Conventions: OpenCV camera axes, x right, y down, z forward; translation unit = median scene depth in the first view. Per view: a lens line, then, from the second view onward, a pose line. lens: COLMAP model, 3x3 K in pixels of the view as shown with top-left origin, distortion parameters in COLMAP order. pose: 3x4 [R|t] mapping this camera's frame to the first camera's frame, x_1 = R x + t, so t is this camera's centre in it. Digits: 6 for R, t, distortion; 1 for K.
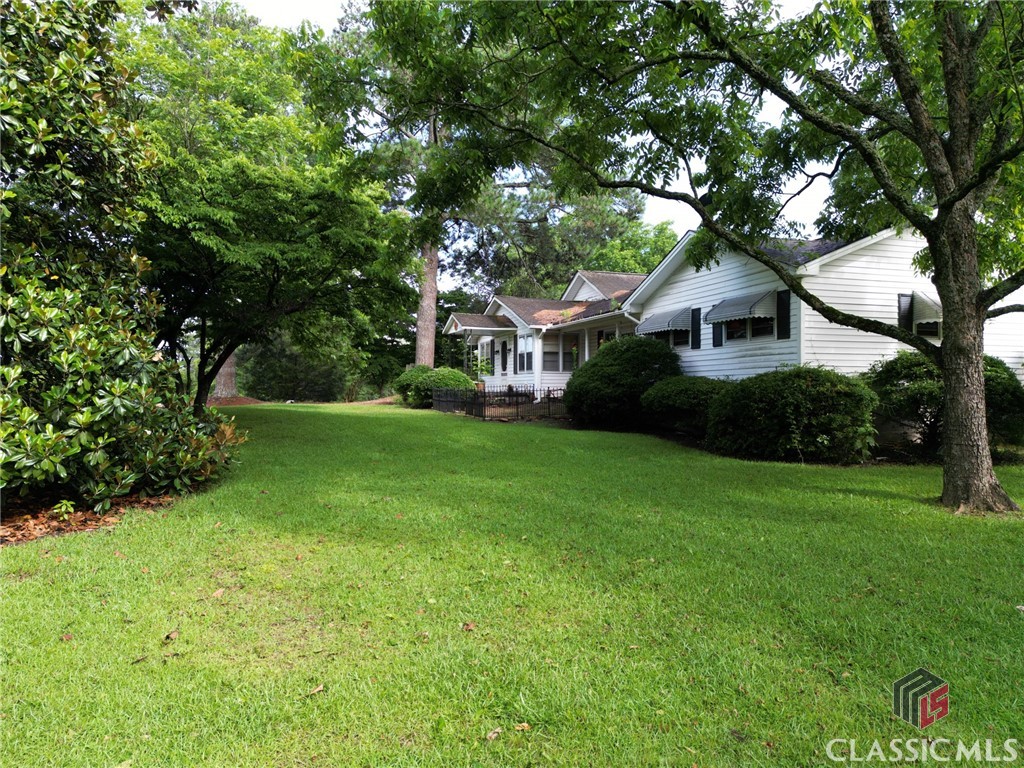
lens RADIAL K [[707.4, 0, 506.3], [0, 707.4, 389.0], [0, 0, 1]] dist [0.024324, -0.006964]
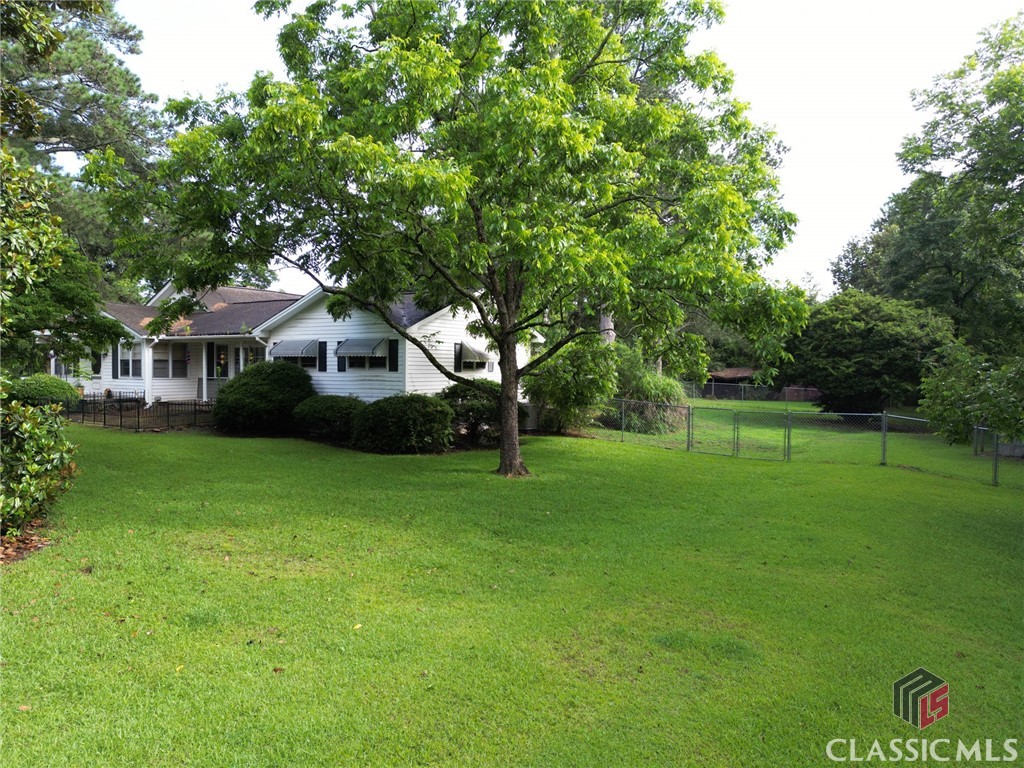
lens RADIAL K [[707.4, 0, 513.3], [0, 707.4, 380.7], [0, 0, 1]] dist [0.024324, -0.006964]
pose [[0.775547, -0.006754, 0.631254, -0.318993], [-0.008107, 0.999754, 0.020656, -0.073188], [-0.631238, -0.021137, 0.775301, -0.292512]]
